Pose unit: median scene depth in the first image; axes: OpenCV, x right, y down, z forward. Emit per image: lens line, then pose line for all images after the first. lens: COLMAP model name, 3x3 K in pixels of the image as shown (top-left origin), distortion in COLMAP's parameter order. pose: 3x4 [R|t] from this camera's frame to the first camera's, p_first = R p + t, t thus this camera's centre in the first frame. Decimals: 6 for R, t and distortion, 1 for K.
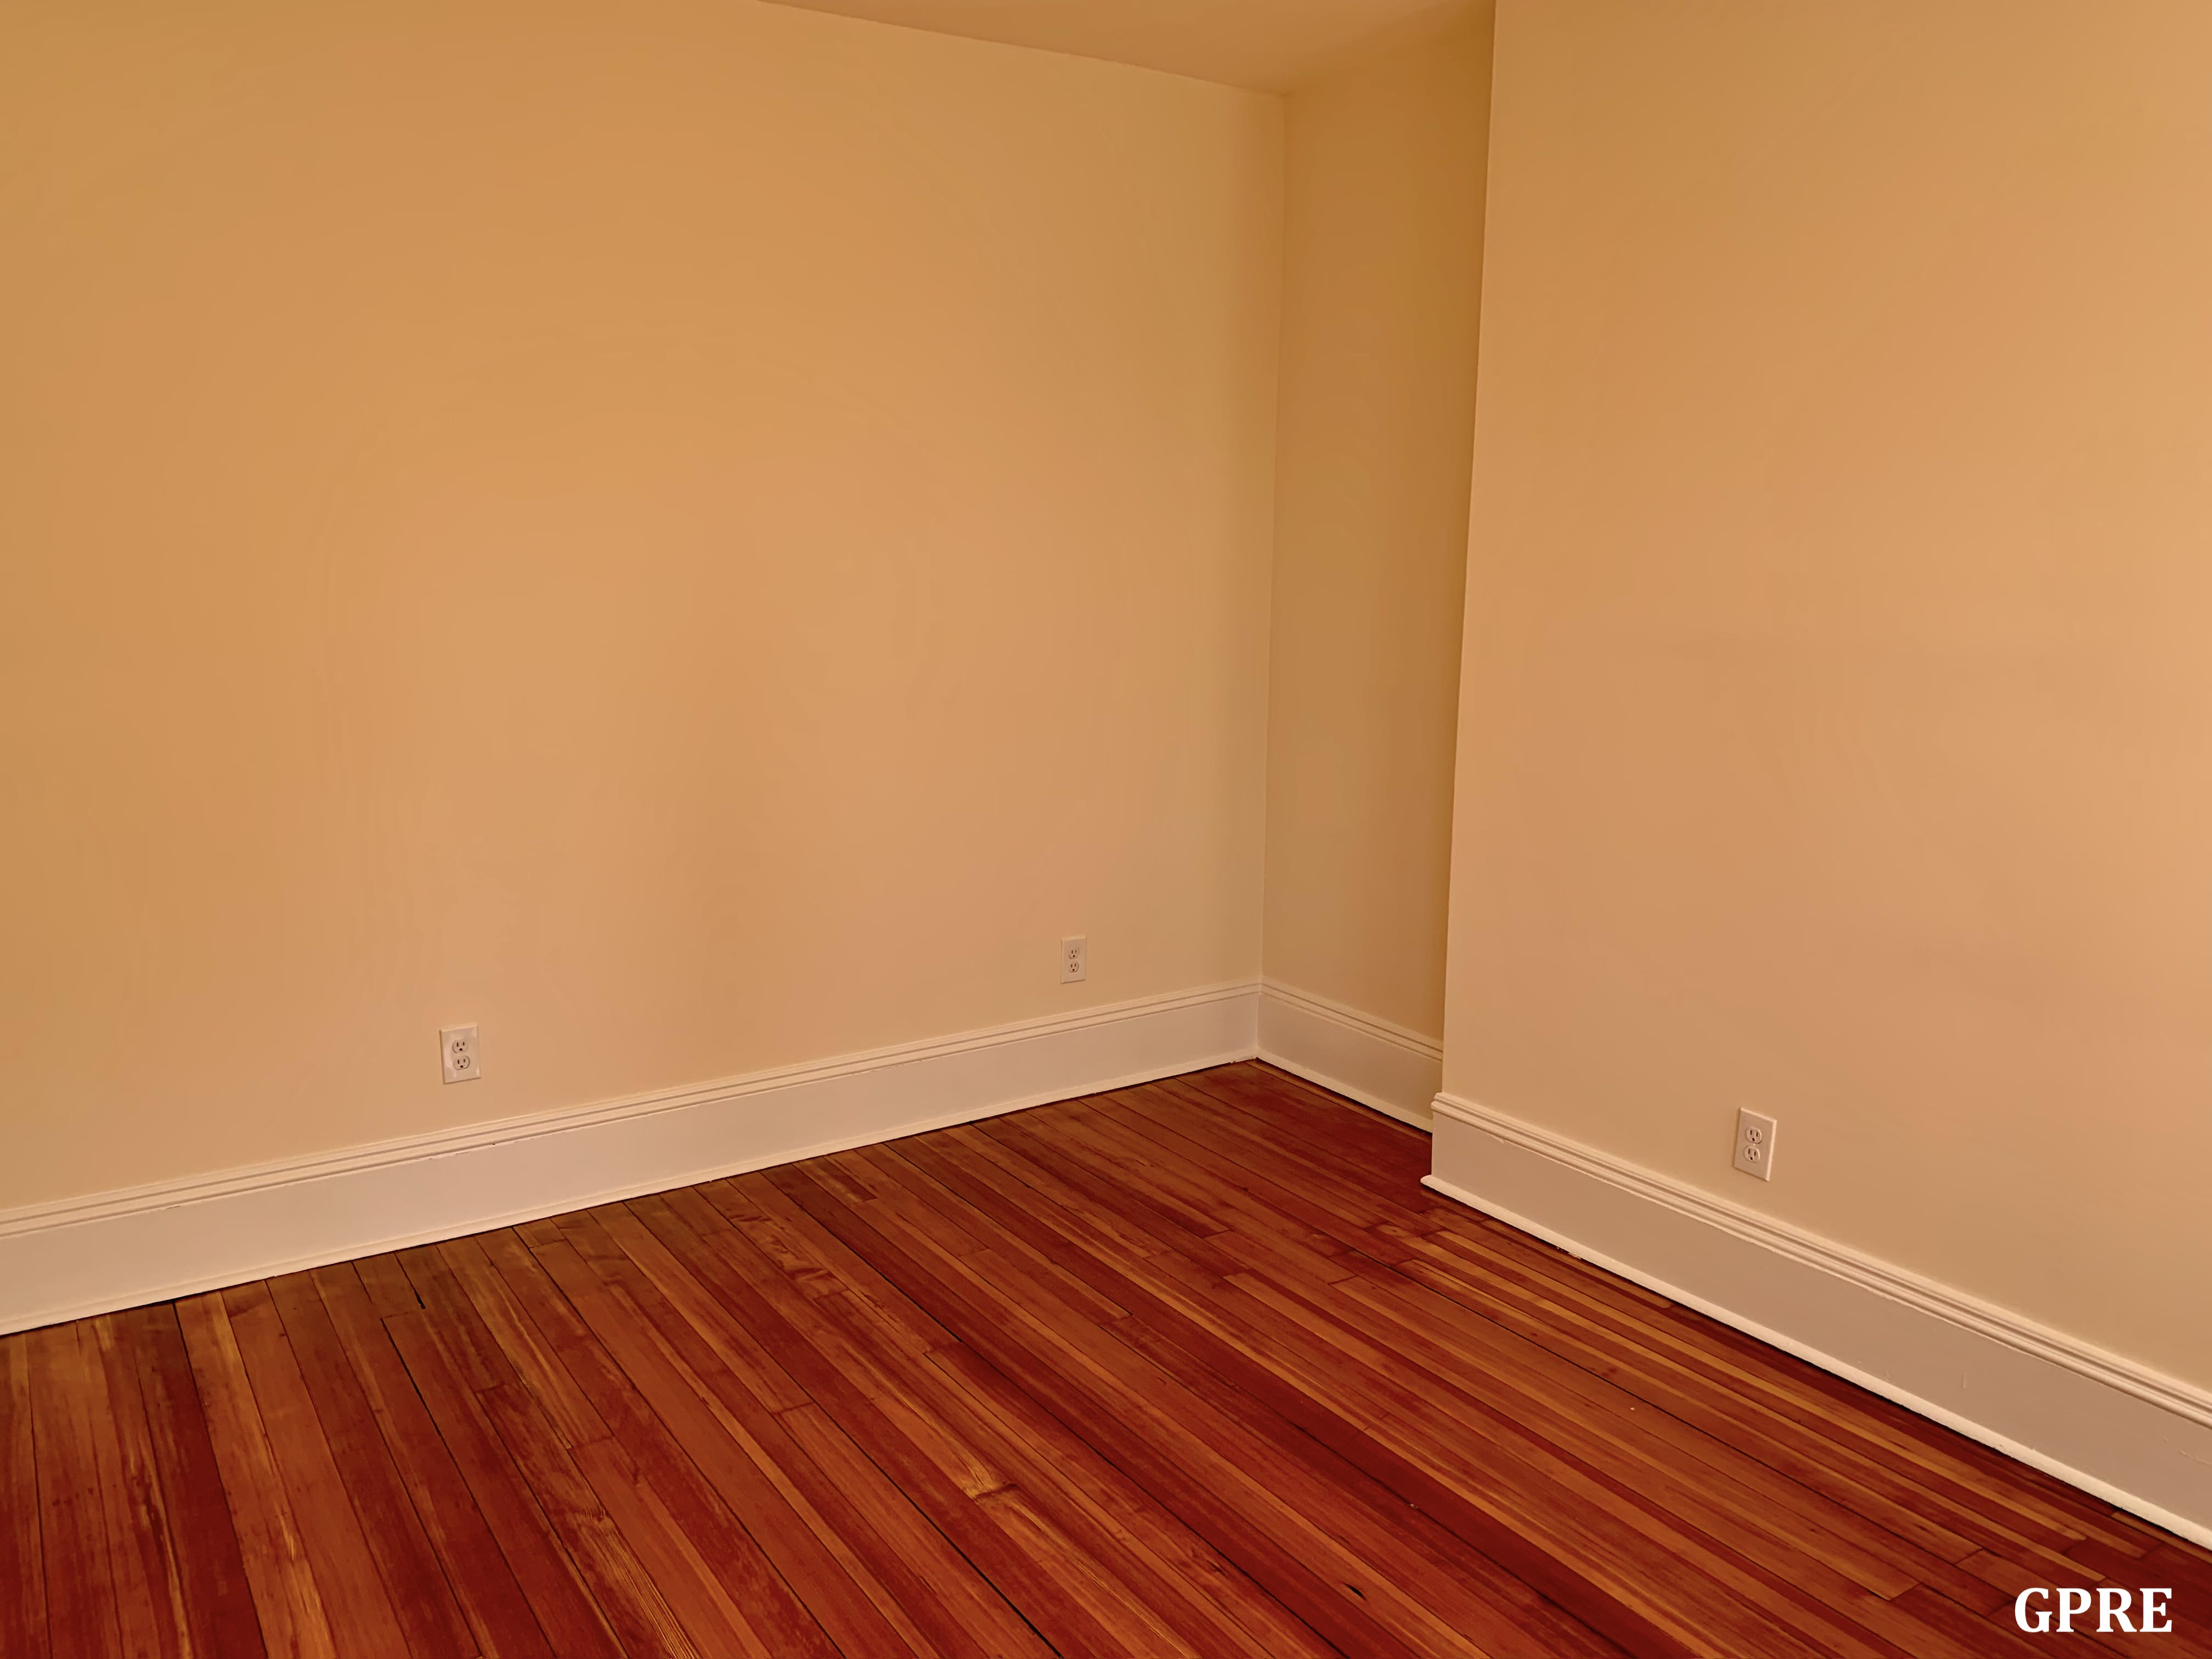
lens RADIAL K [[1694.1, 0, 1105.2], [0, 1694.1, 820.8], [0, 0, 1]] dist [0.046089, -0.059800]
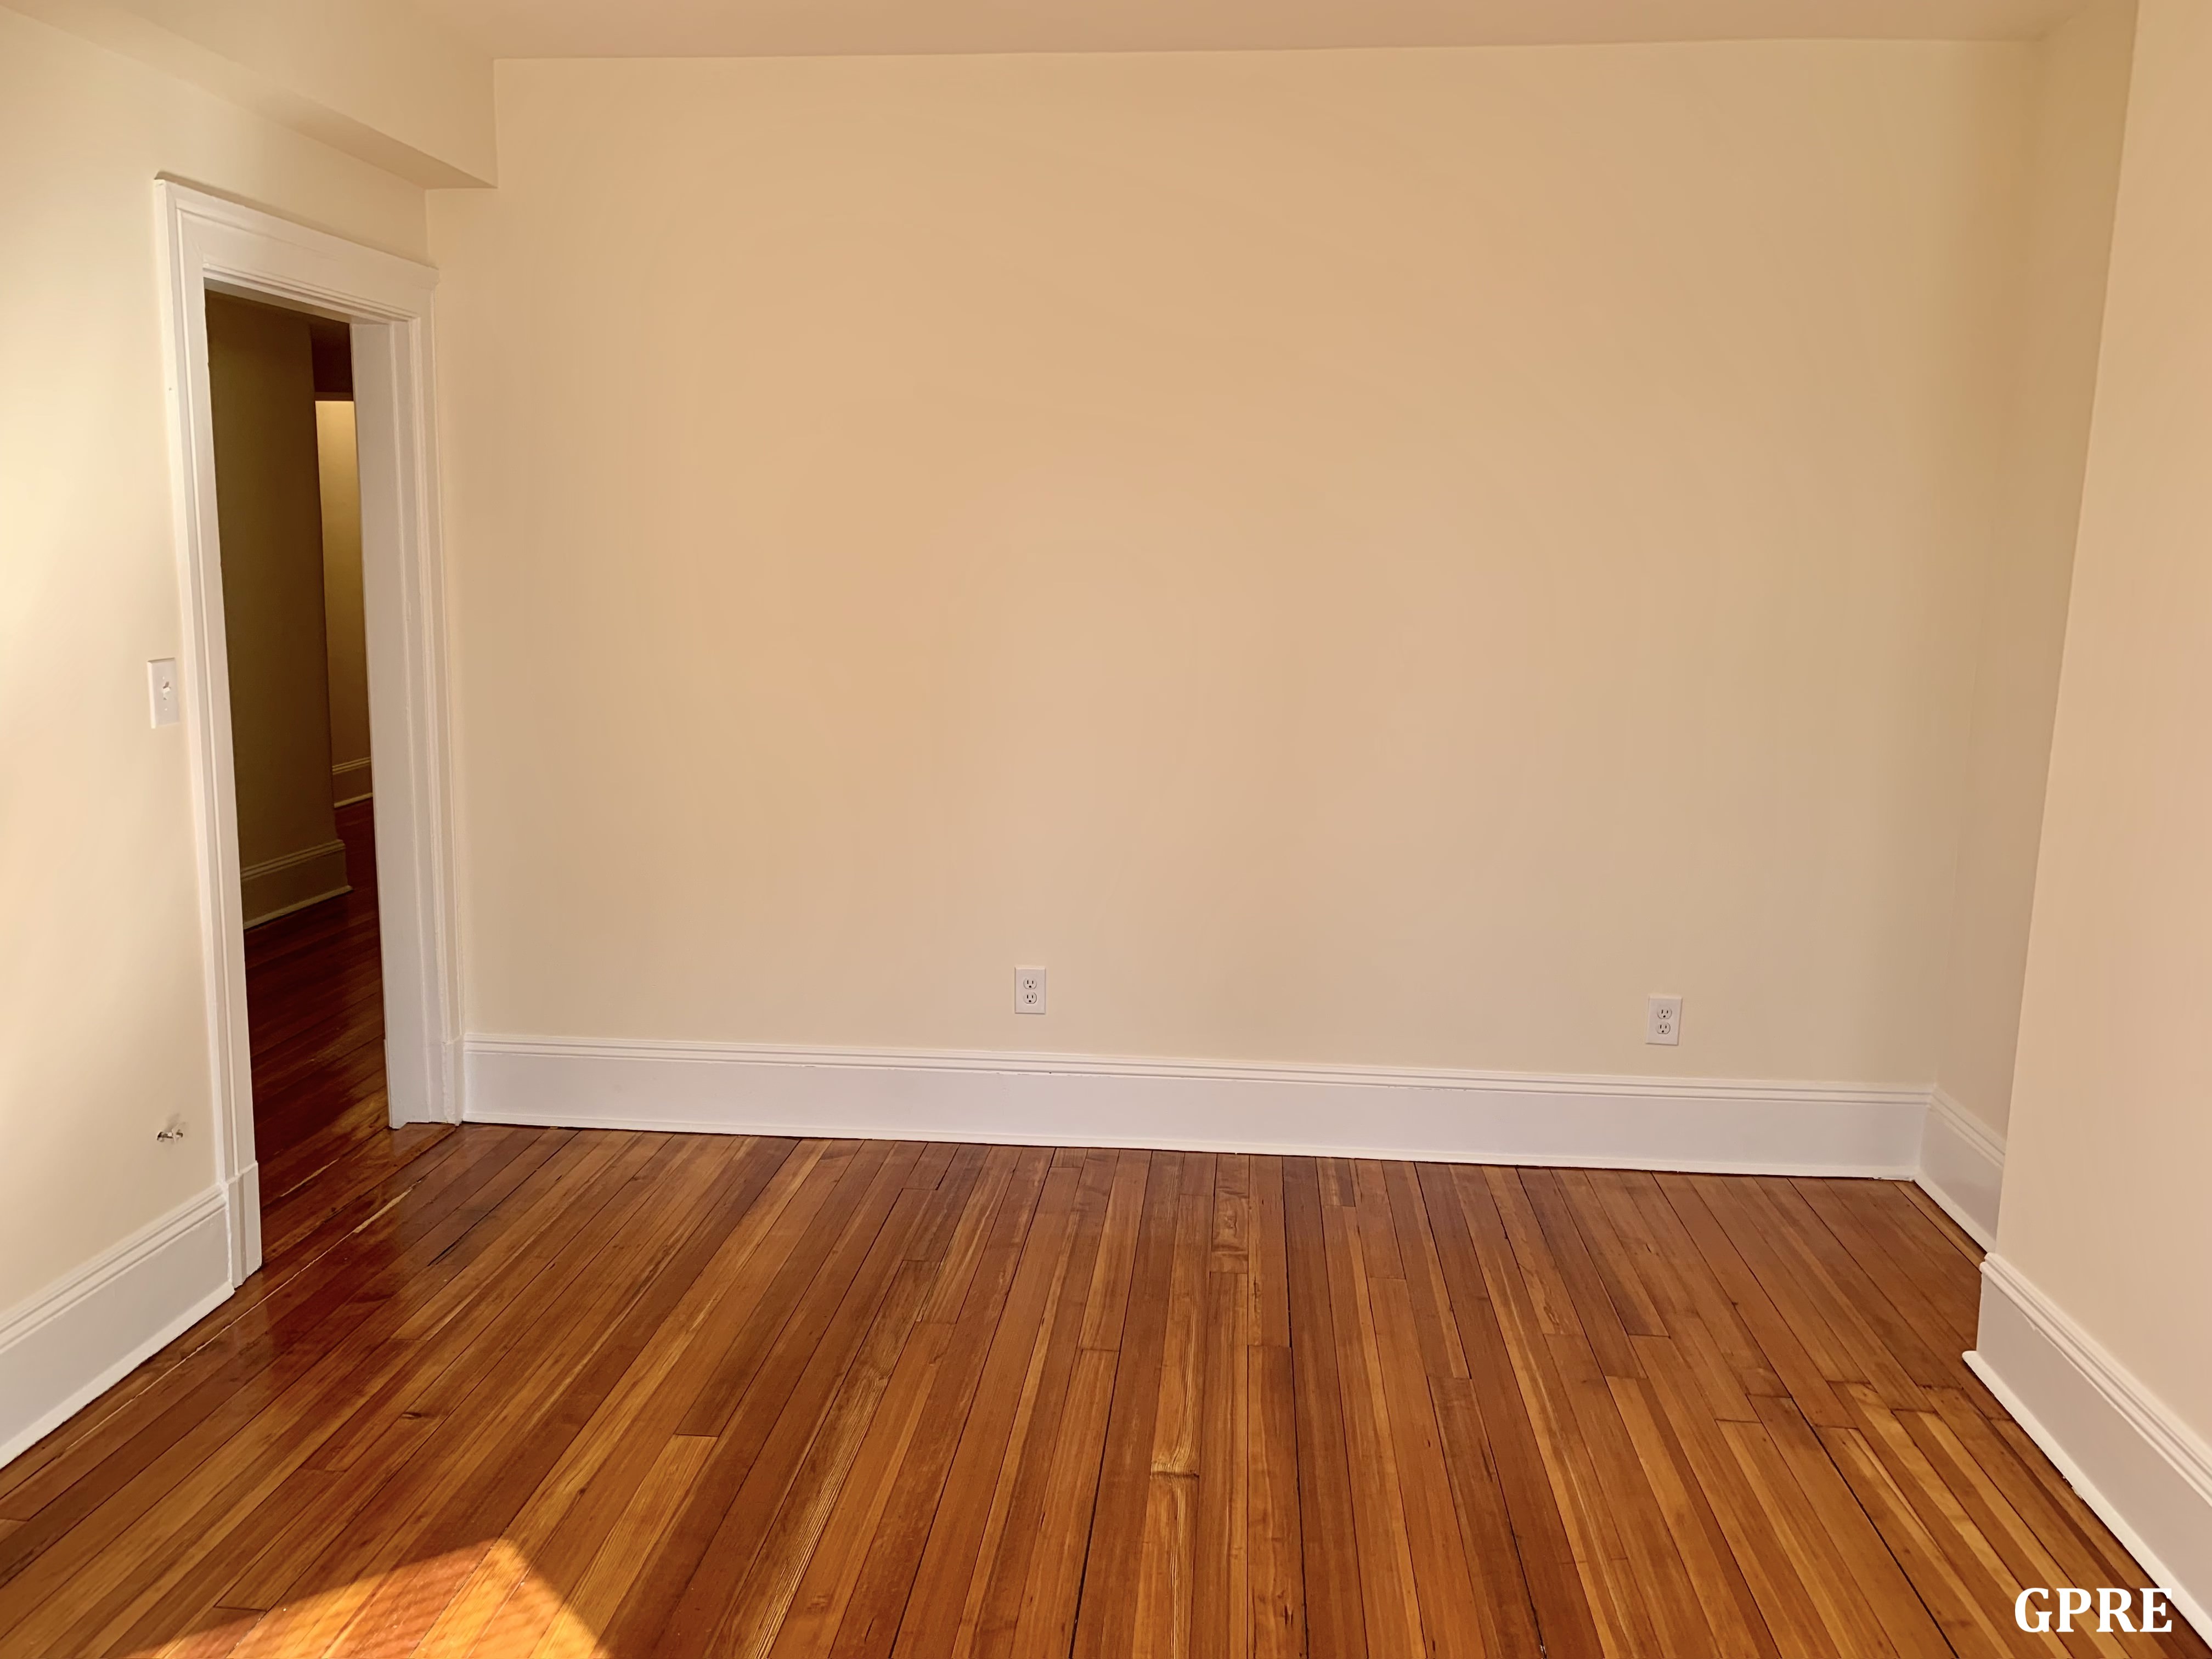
lens RADIAL K [[1694.1, 0, 1104.5], [0, 1694.1, 828.0], [0, 0, 1]] dist [0.046089, -0.059800]
pose [[0.796570, 0.115752, -0.593361, 0.382737], [-0.123665, 0.991943, 0.027490, -0.011893], [0.591762, 0.051480, 0.804467, 0.108479]]
